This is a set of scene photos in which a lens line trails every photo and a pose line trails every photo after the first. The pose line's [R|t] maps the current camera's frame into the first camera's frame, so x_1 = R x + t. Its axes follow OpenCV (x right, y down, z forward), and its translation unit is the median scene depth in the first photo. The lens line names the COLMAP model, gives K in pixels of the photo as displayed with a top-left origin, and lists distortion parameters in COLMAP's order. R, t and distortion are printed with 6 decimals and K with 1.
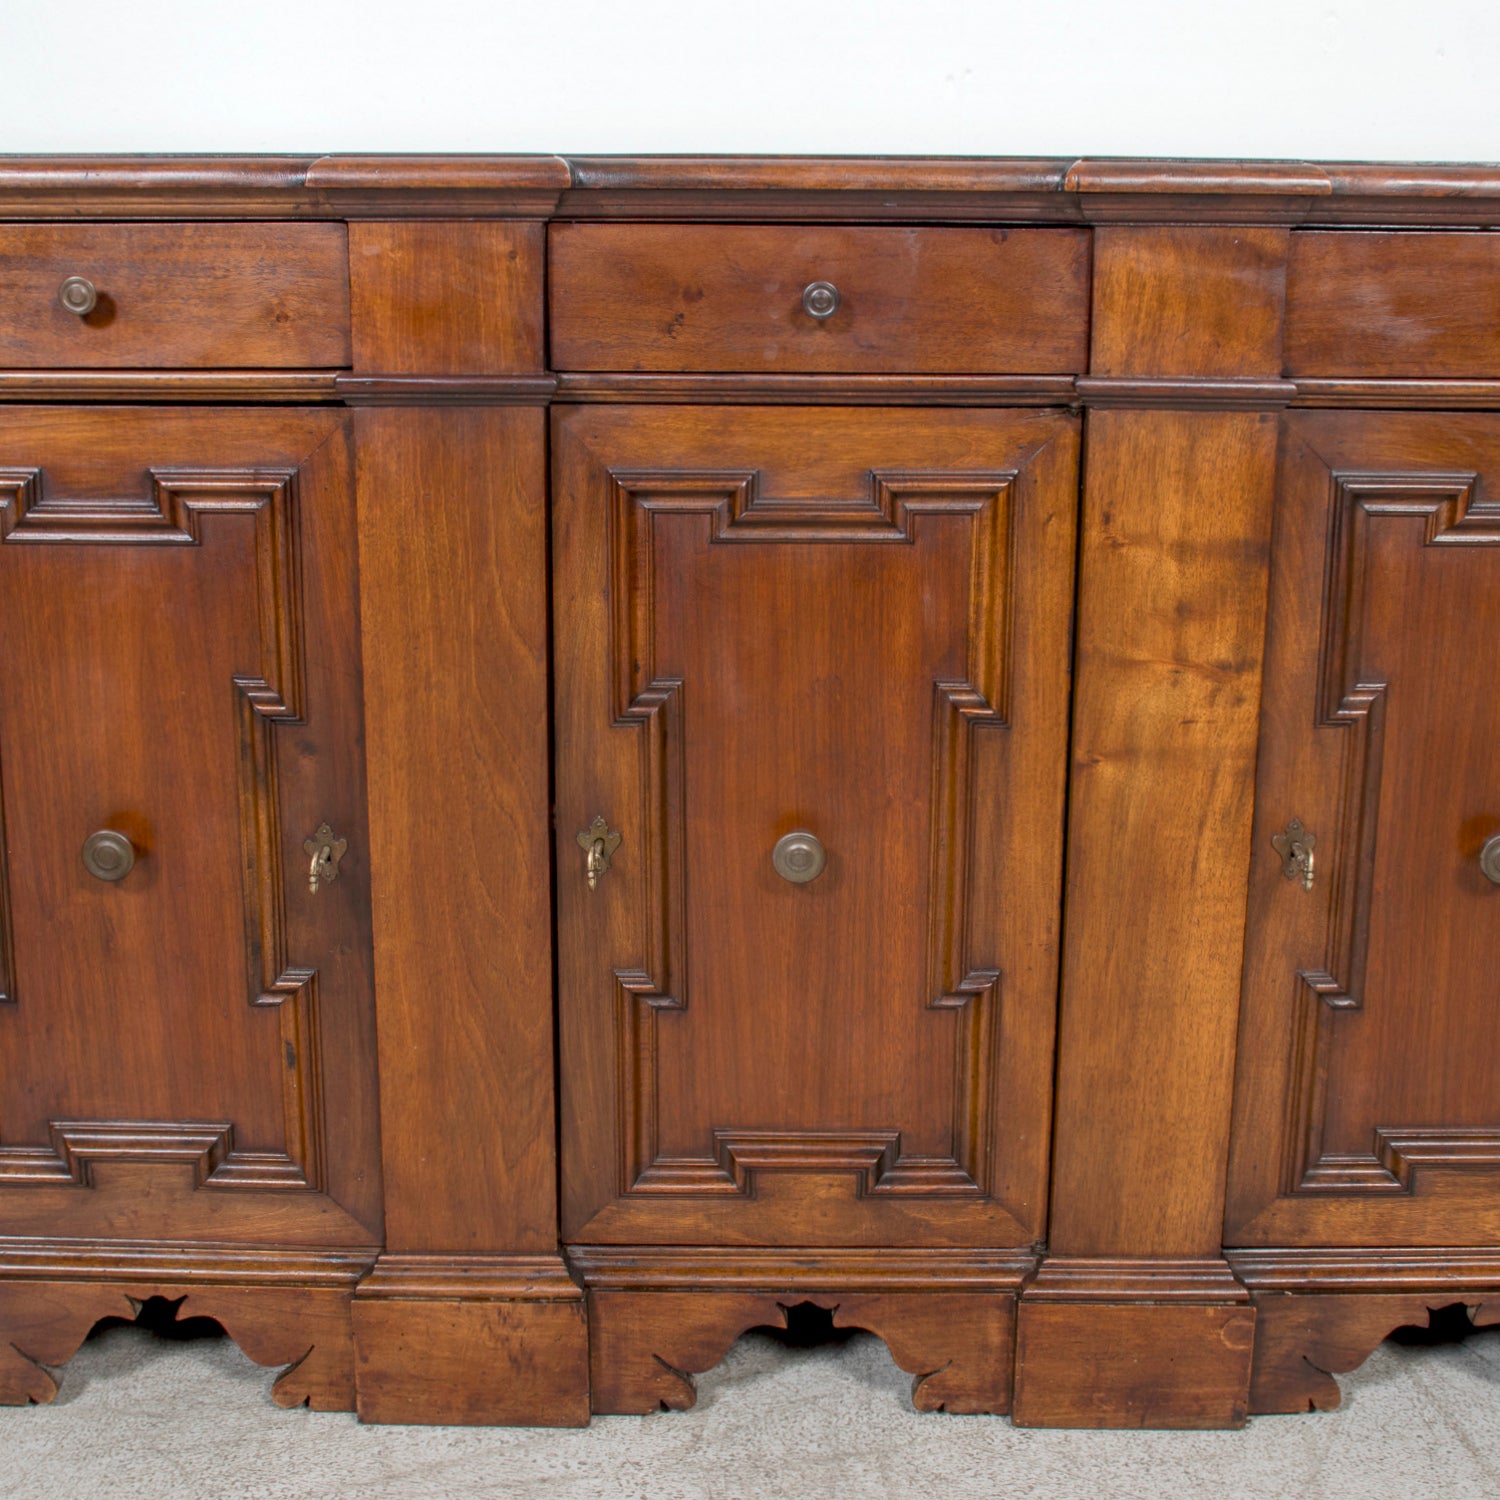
lens RADIAL K [[2255.2, 0, 741.2], [0, 2255.2, 742.4], [0, 0, 1]] dist [-0.090886, 0.000000]
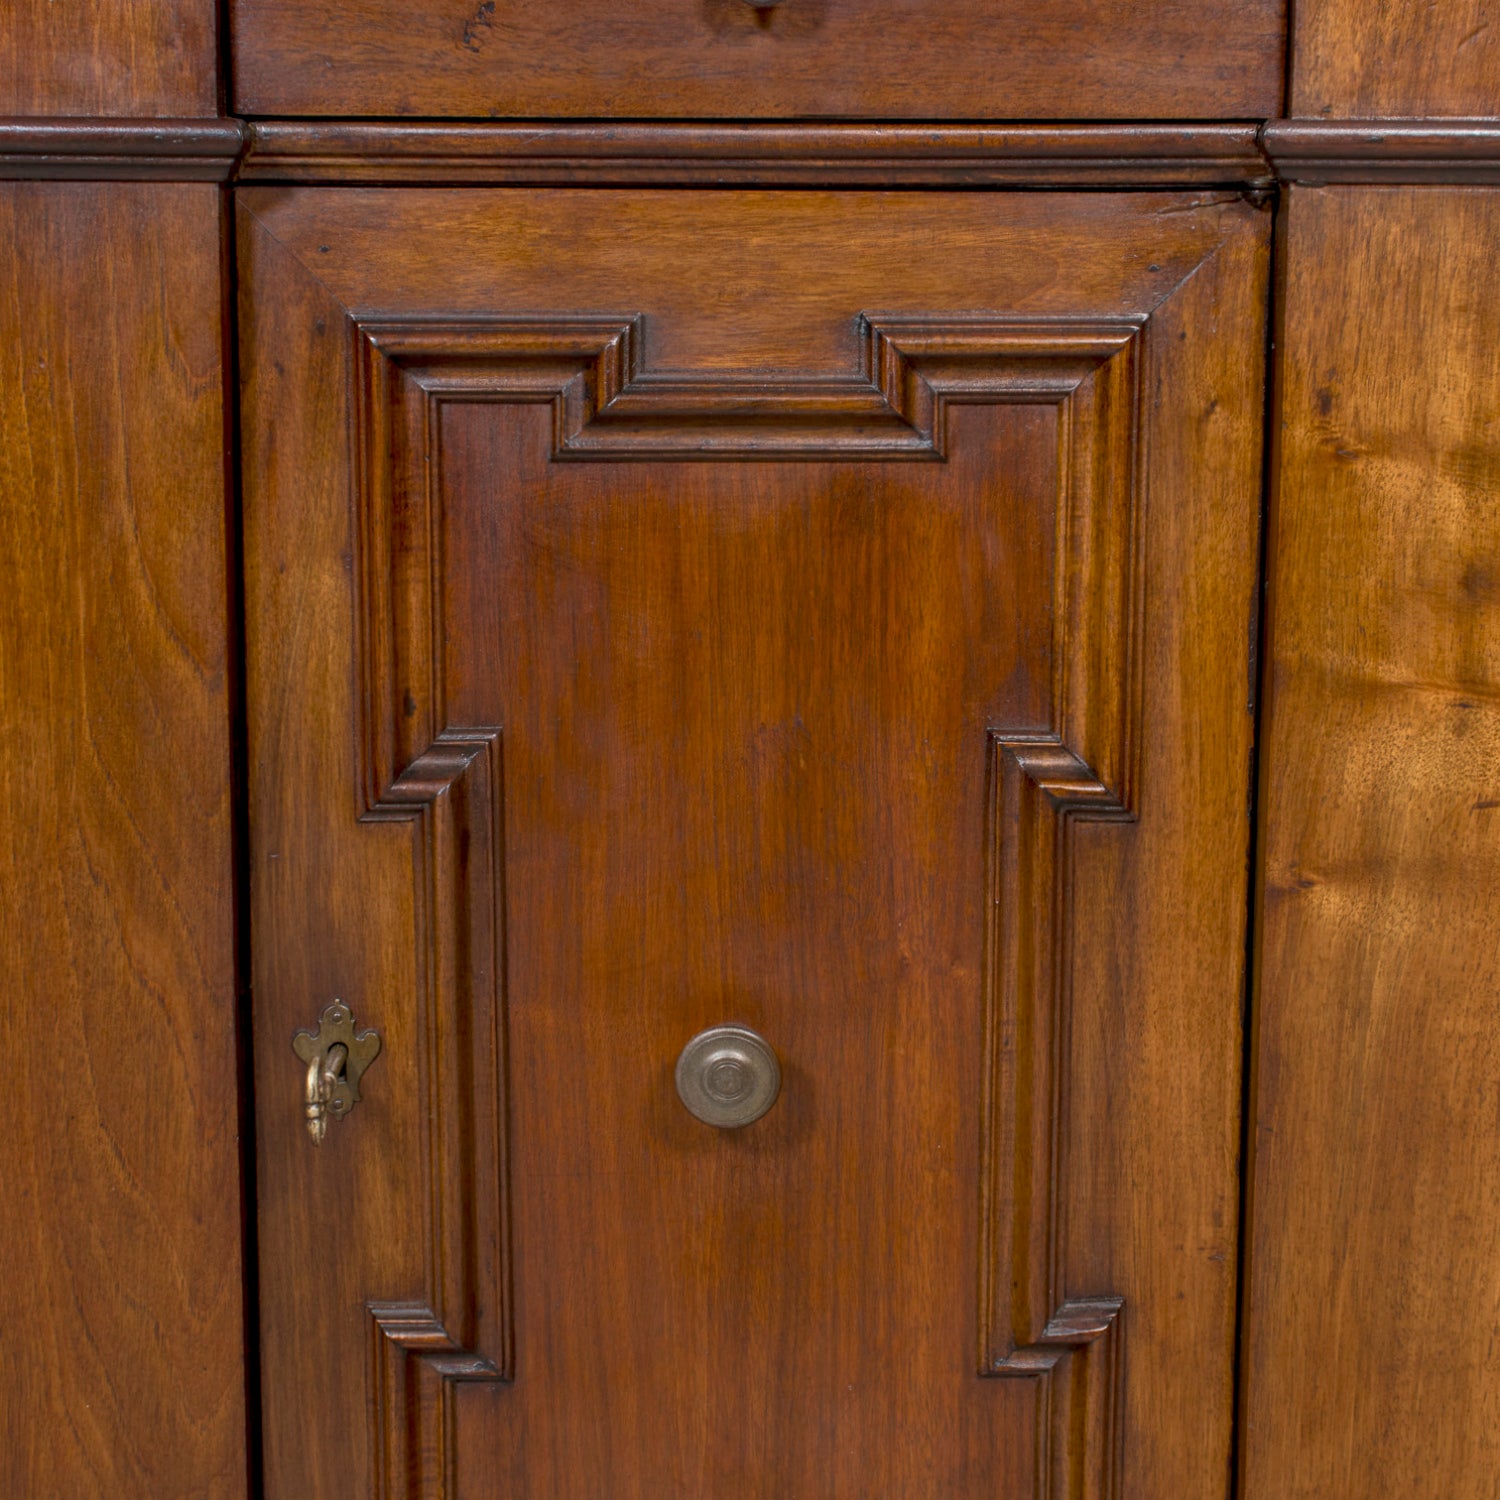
lens RADIAL K [[2970.1, 0, 743.6], [0, 2970.1, 739.5], [0, 0, 1]] dist [-0.007897, 0.000000]
pose [[0.999831, -0.003806, 0.017973, 0.017588], [0.005347, 0.996241, -0.086460, 0.033307], [-0.017576, 0.086542, 0.996093, 0.326829]]
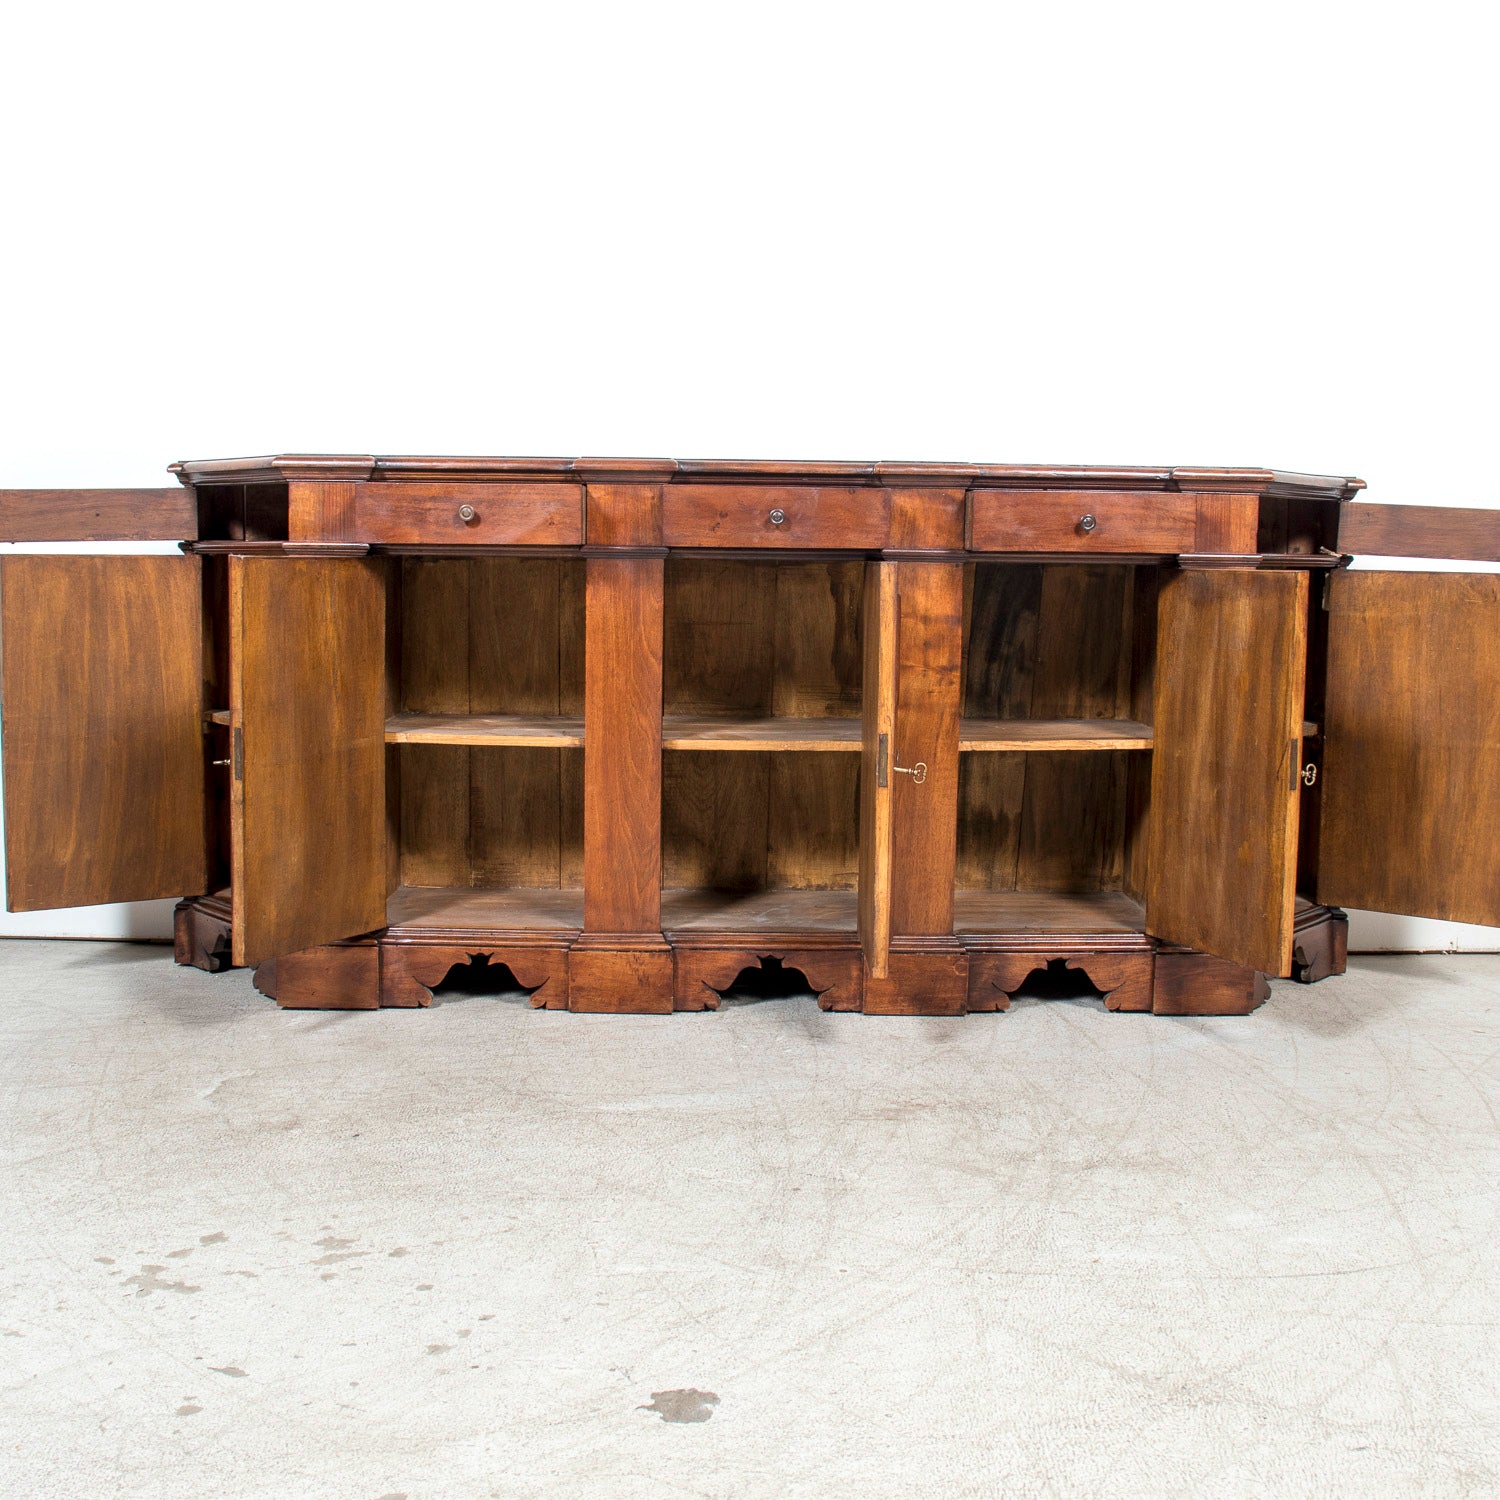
lens RADIAL K [[2891.2, 0, 752.1], [0, 2891.2, 762.4], [0, 0, 1]] dist [-0.221910, 0.000000]
pose [[0.999557, 0.005191, 0.029290, -0.079622], [-0.001636, 0.992759, -0.120108, 0.430383], [-0.029701, 0.120007, 0.992329, -2.015012]]
